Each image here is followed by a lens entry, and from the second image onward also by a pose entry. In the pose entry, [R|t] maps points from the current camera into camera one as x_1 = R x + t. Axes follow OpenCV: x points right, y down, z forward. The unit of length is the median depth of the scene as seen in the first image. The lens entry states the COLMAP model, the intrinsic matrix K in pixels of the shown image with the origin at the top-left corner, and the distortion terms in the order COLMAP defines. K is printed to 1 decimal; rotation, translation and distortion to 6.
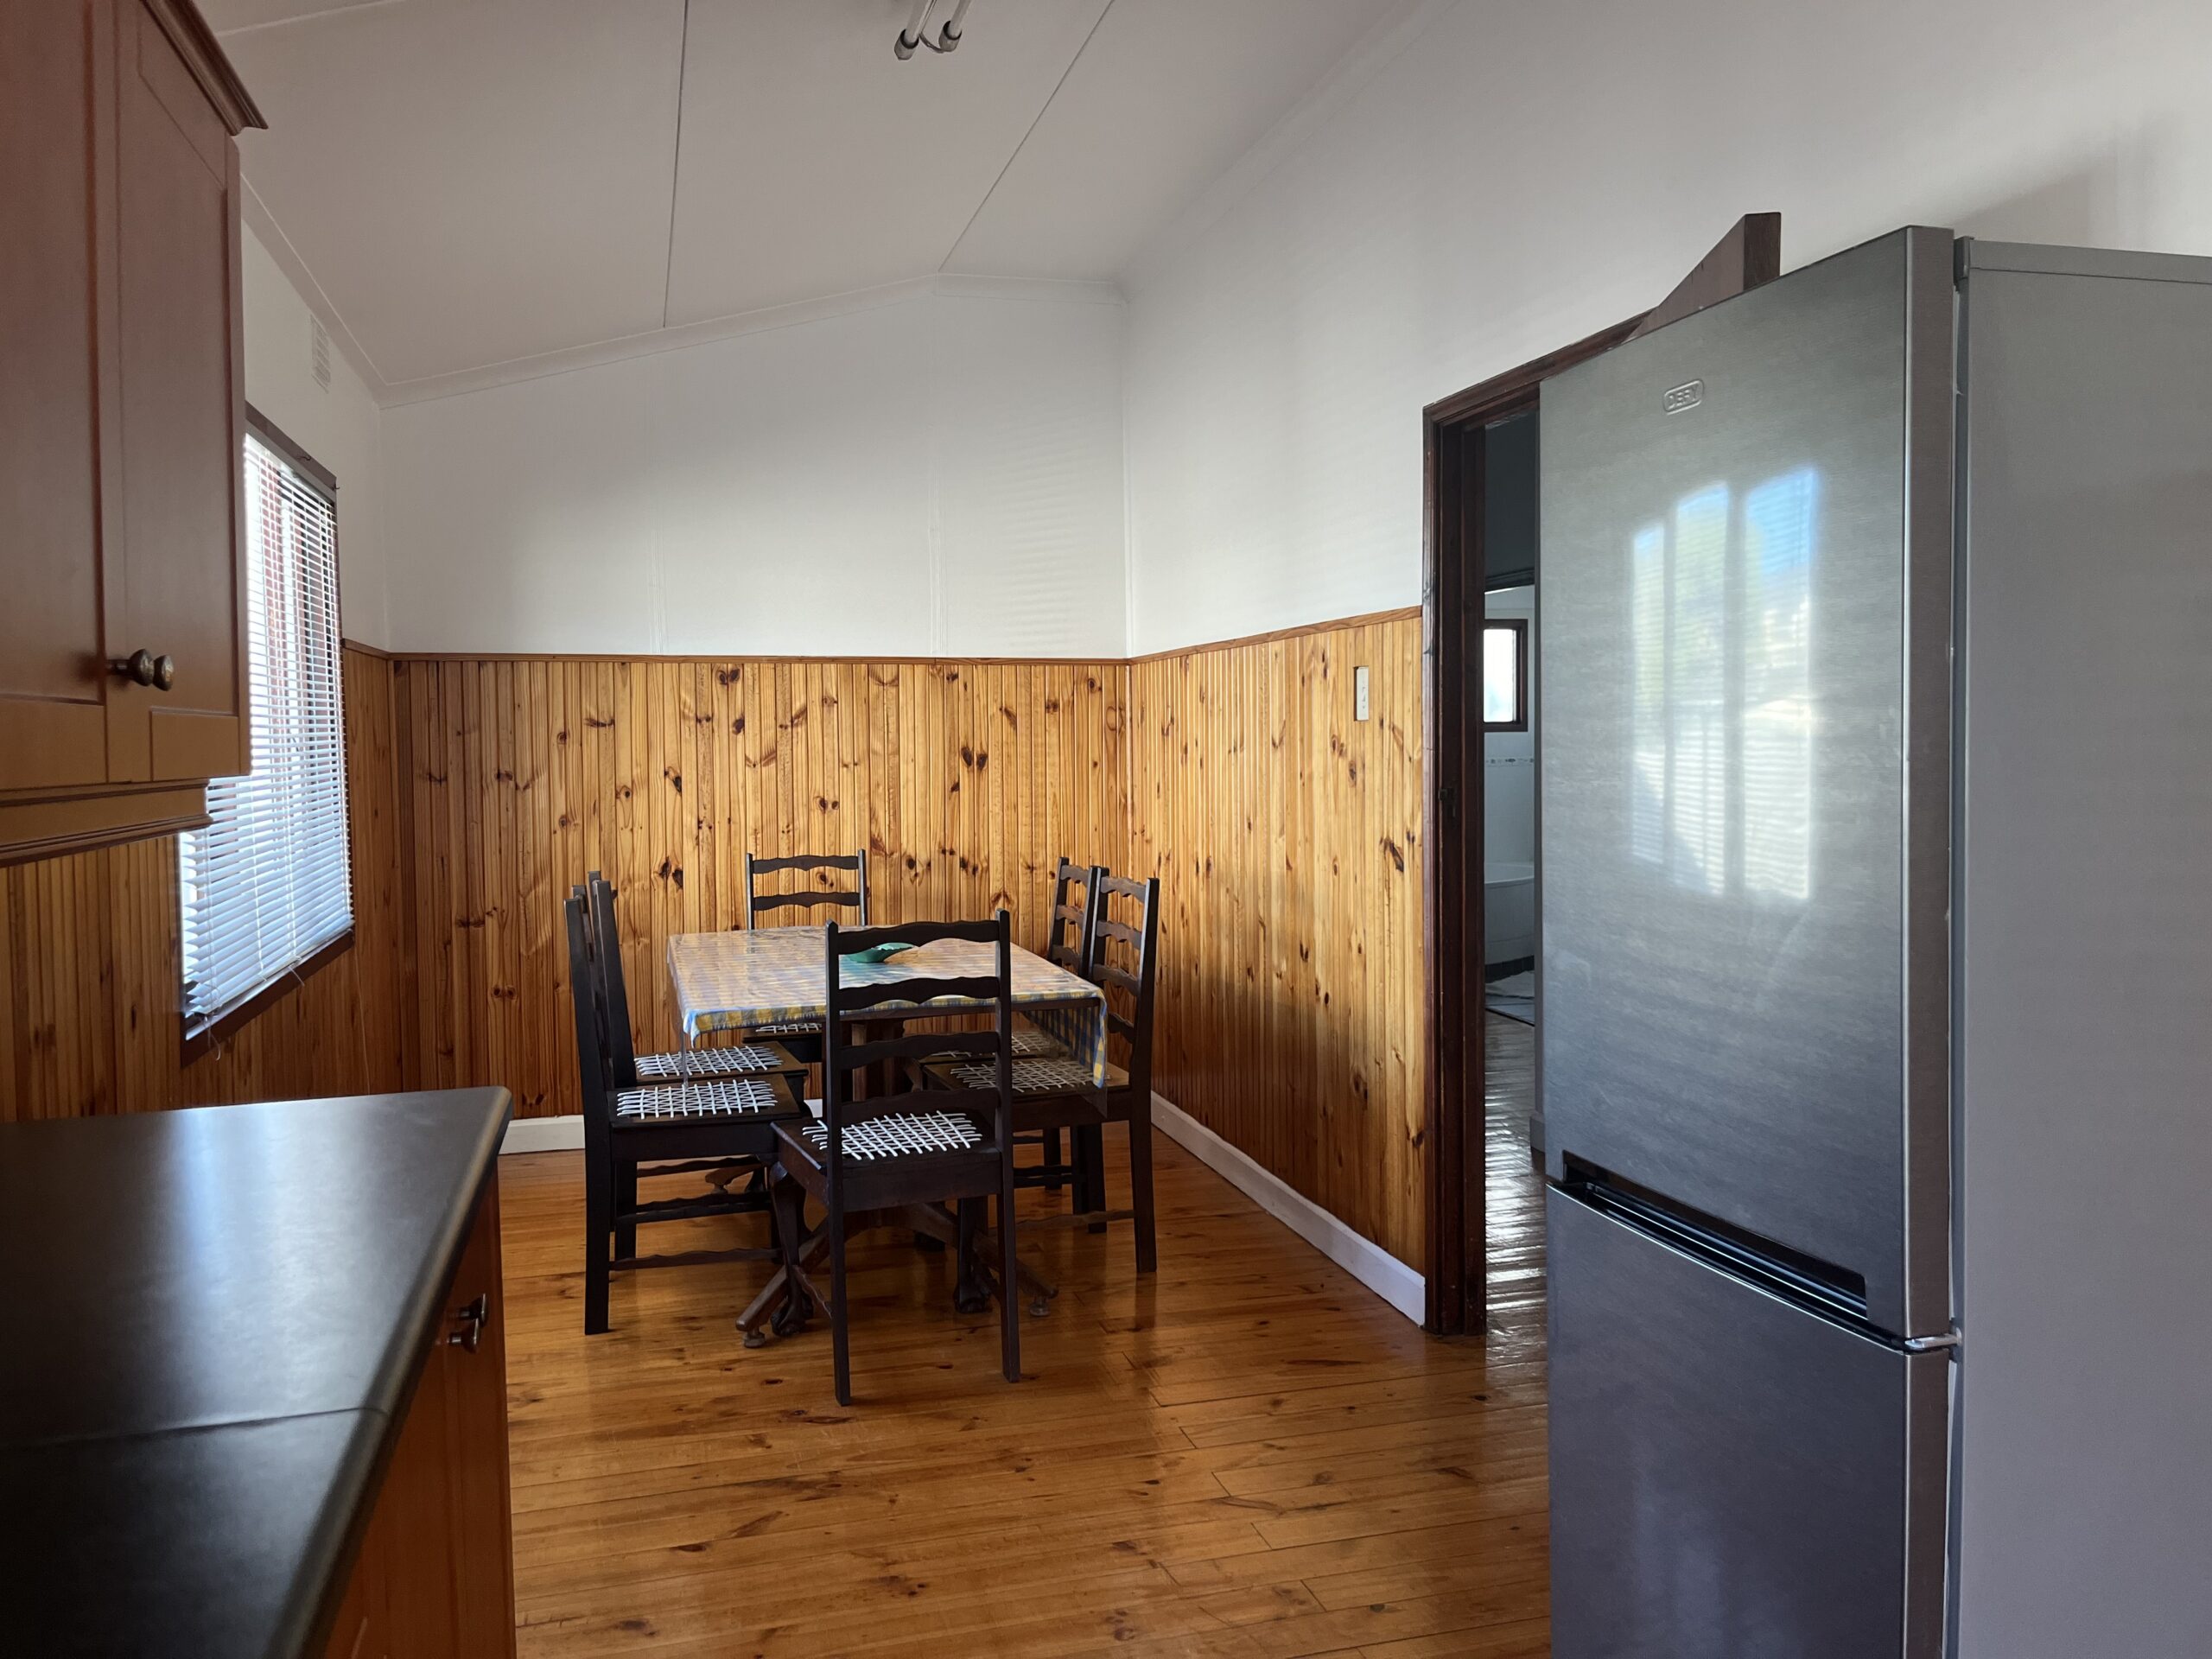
lens RADIAL K [[1677.8, 0, 1106.4], [0, 1677.8, 814.9], [0, 0, 1]] dist [0.057972, -0.069886]
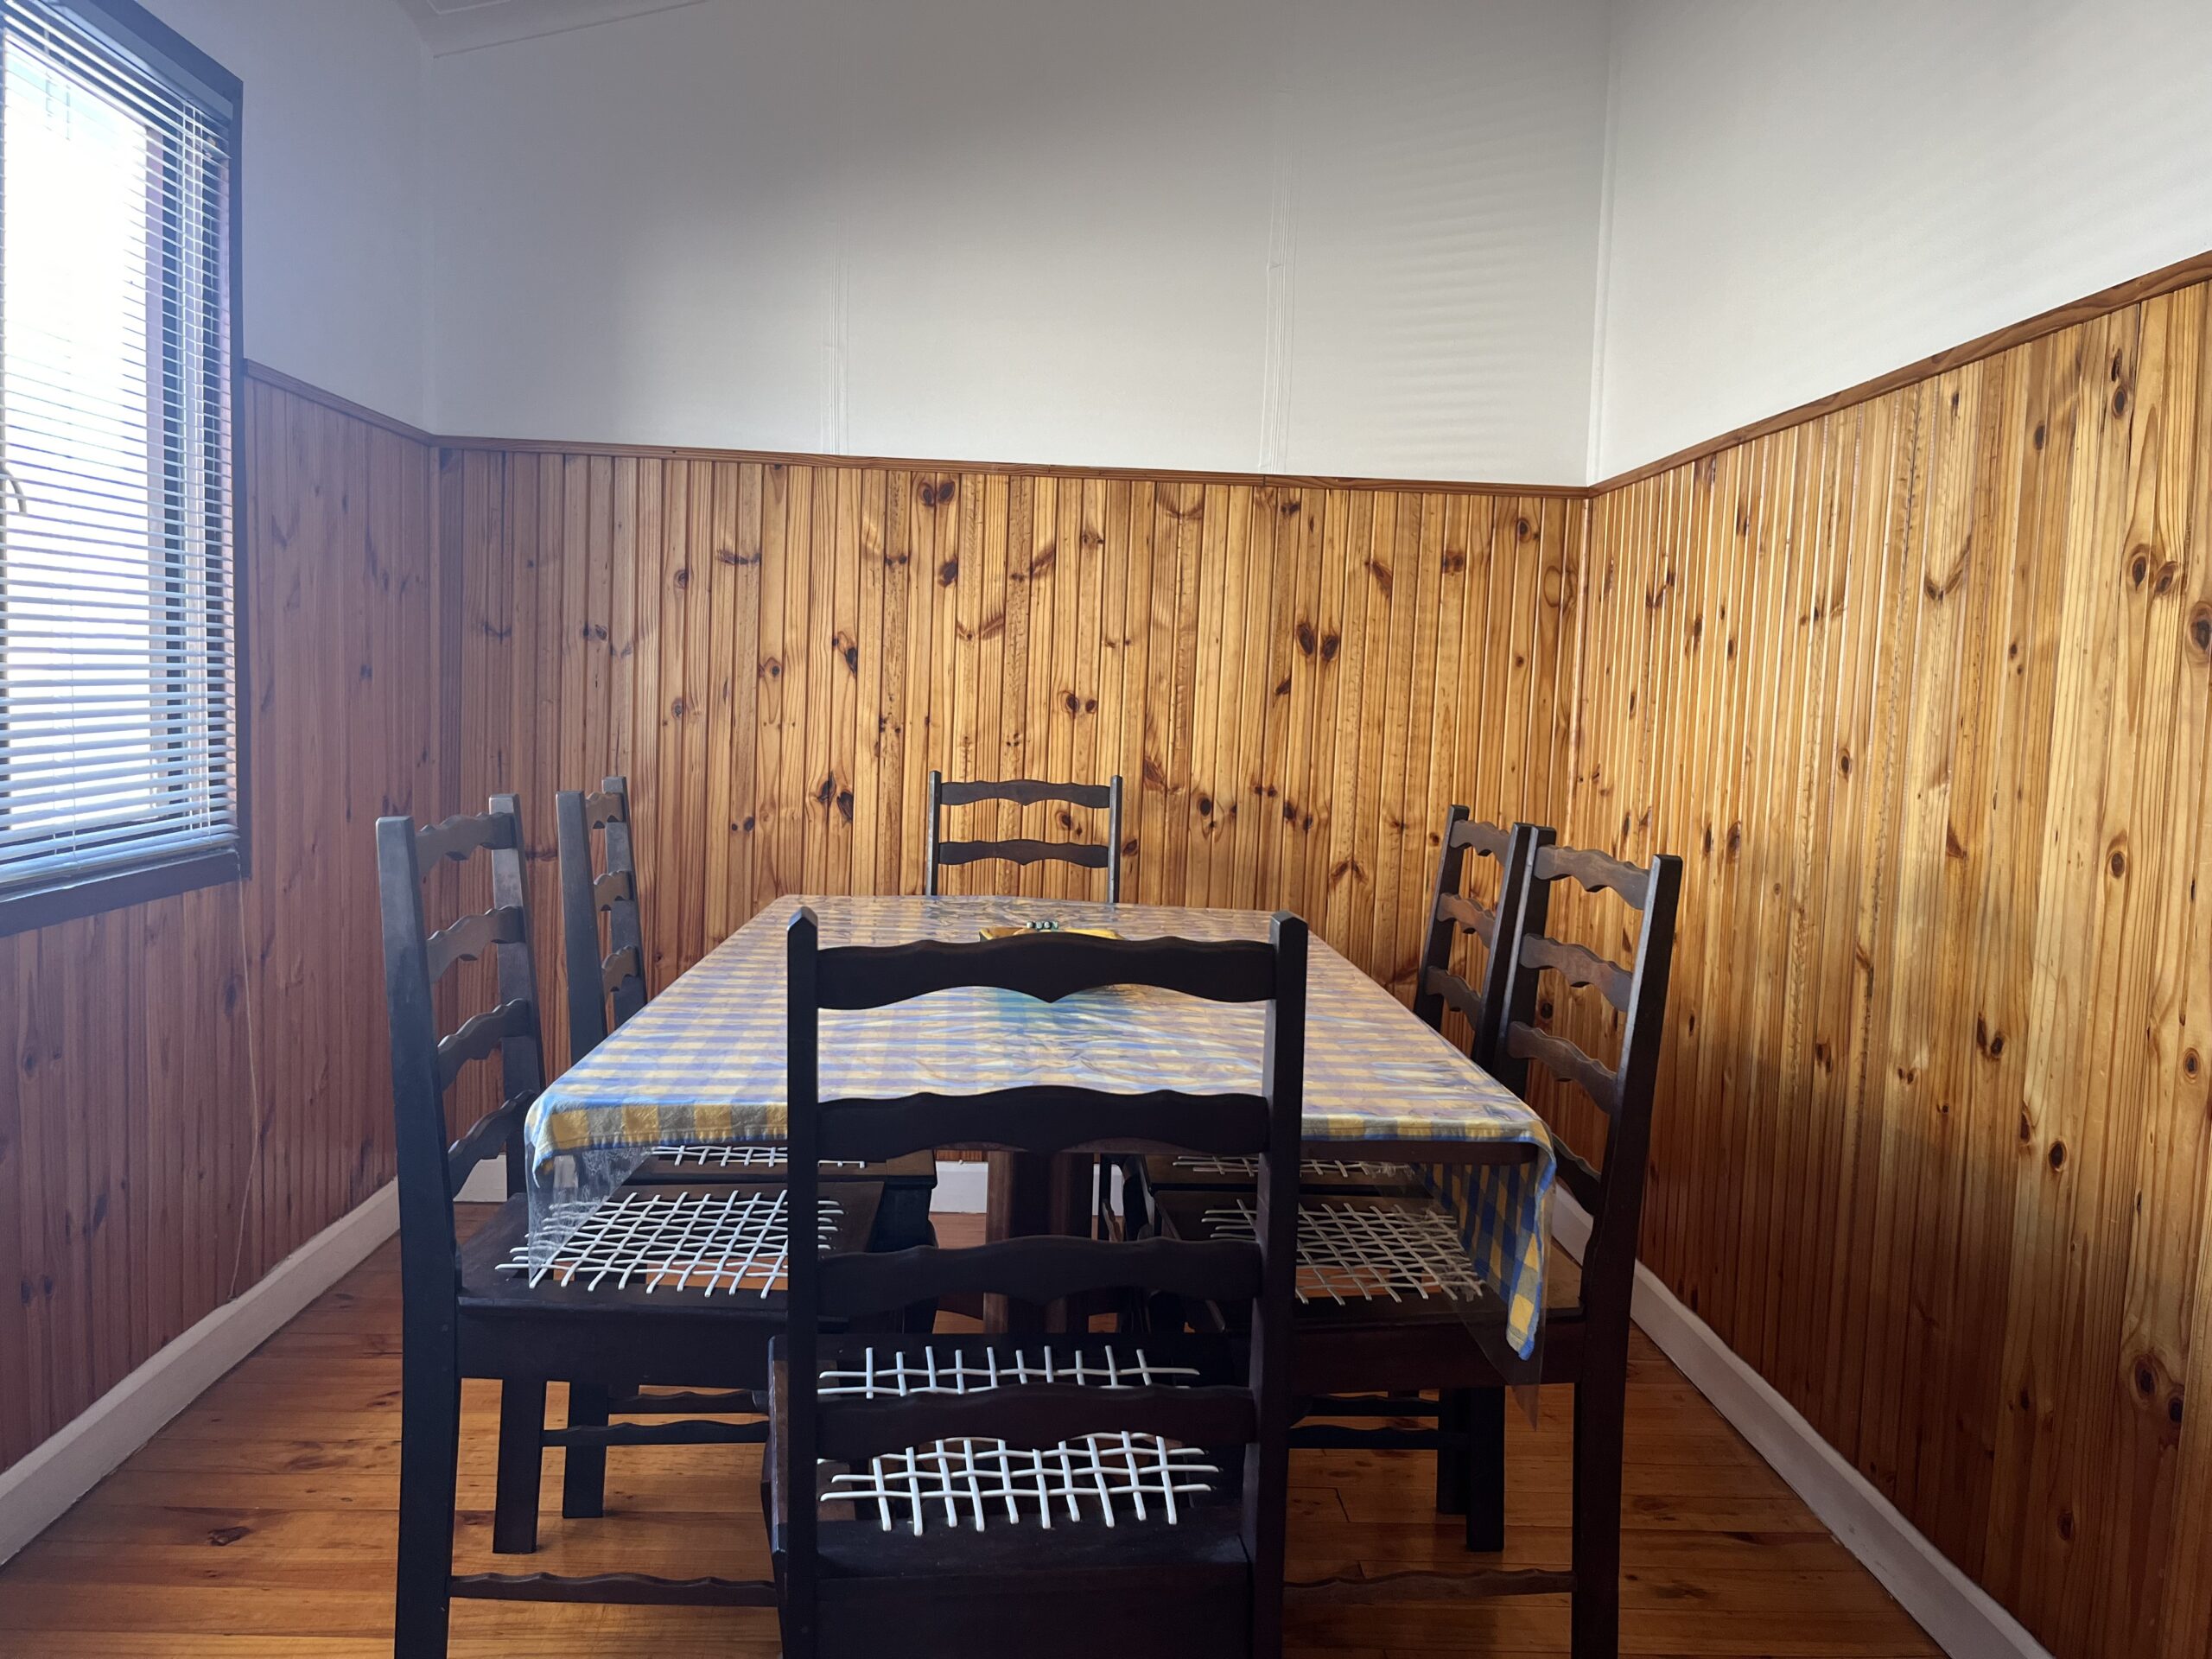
lens RADIAL K [[1677.8, 0, 1088.9], [0, 1677.8, 844.8], [0, 0, 1]] dist [0.057972, -0.069886]
pose [[0.970683, 0.065585, -0.231242, -0.013636], [-0.055985, 0.997285, 0.047843, 0.016810], [0.233752, -0.033494, 0.971719, 0.403407]]
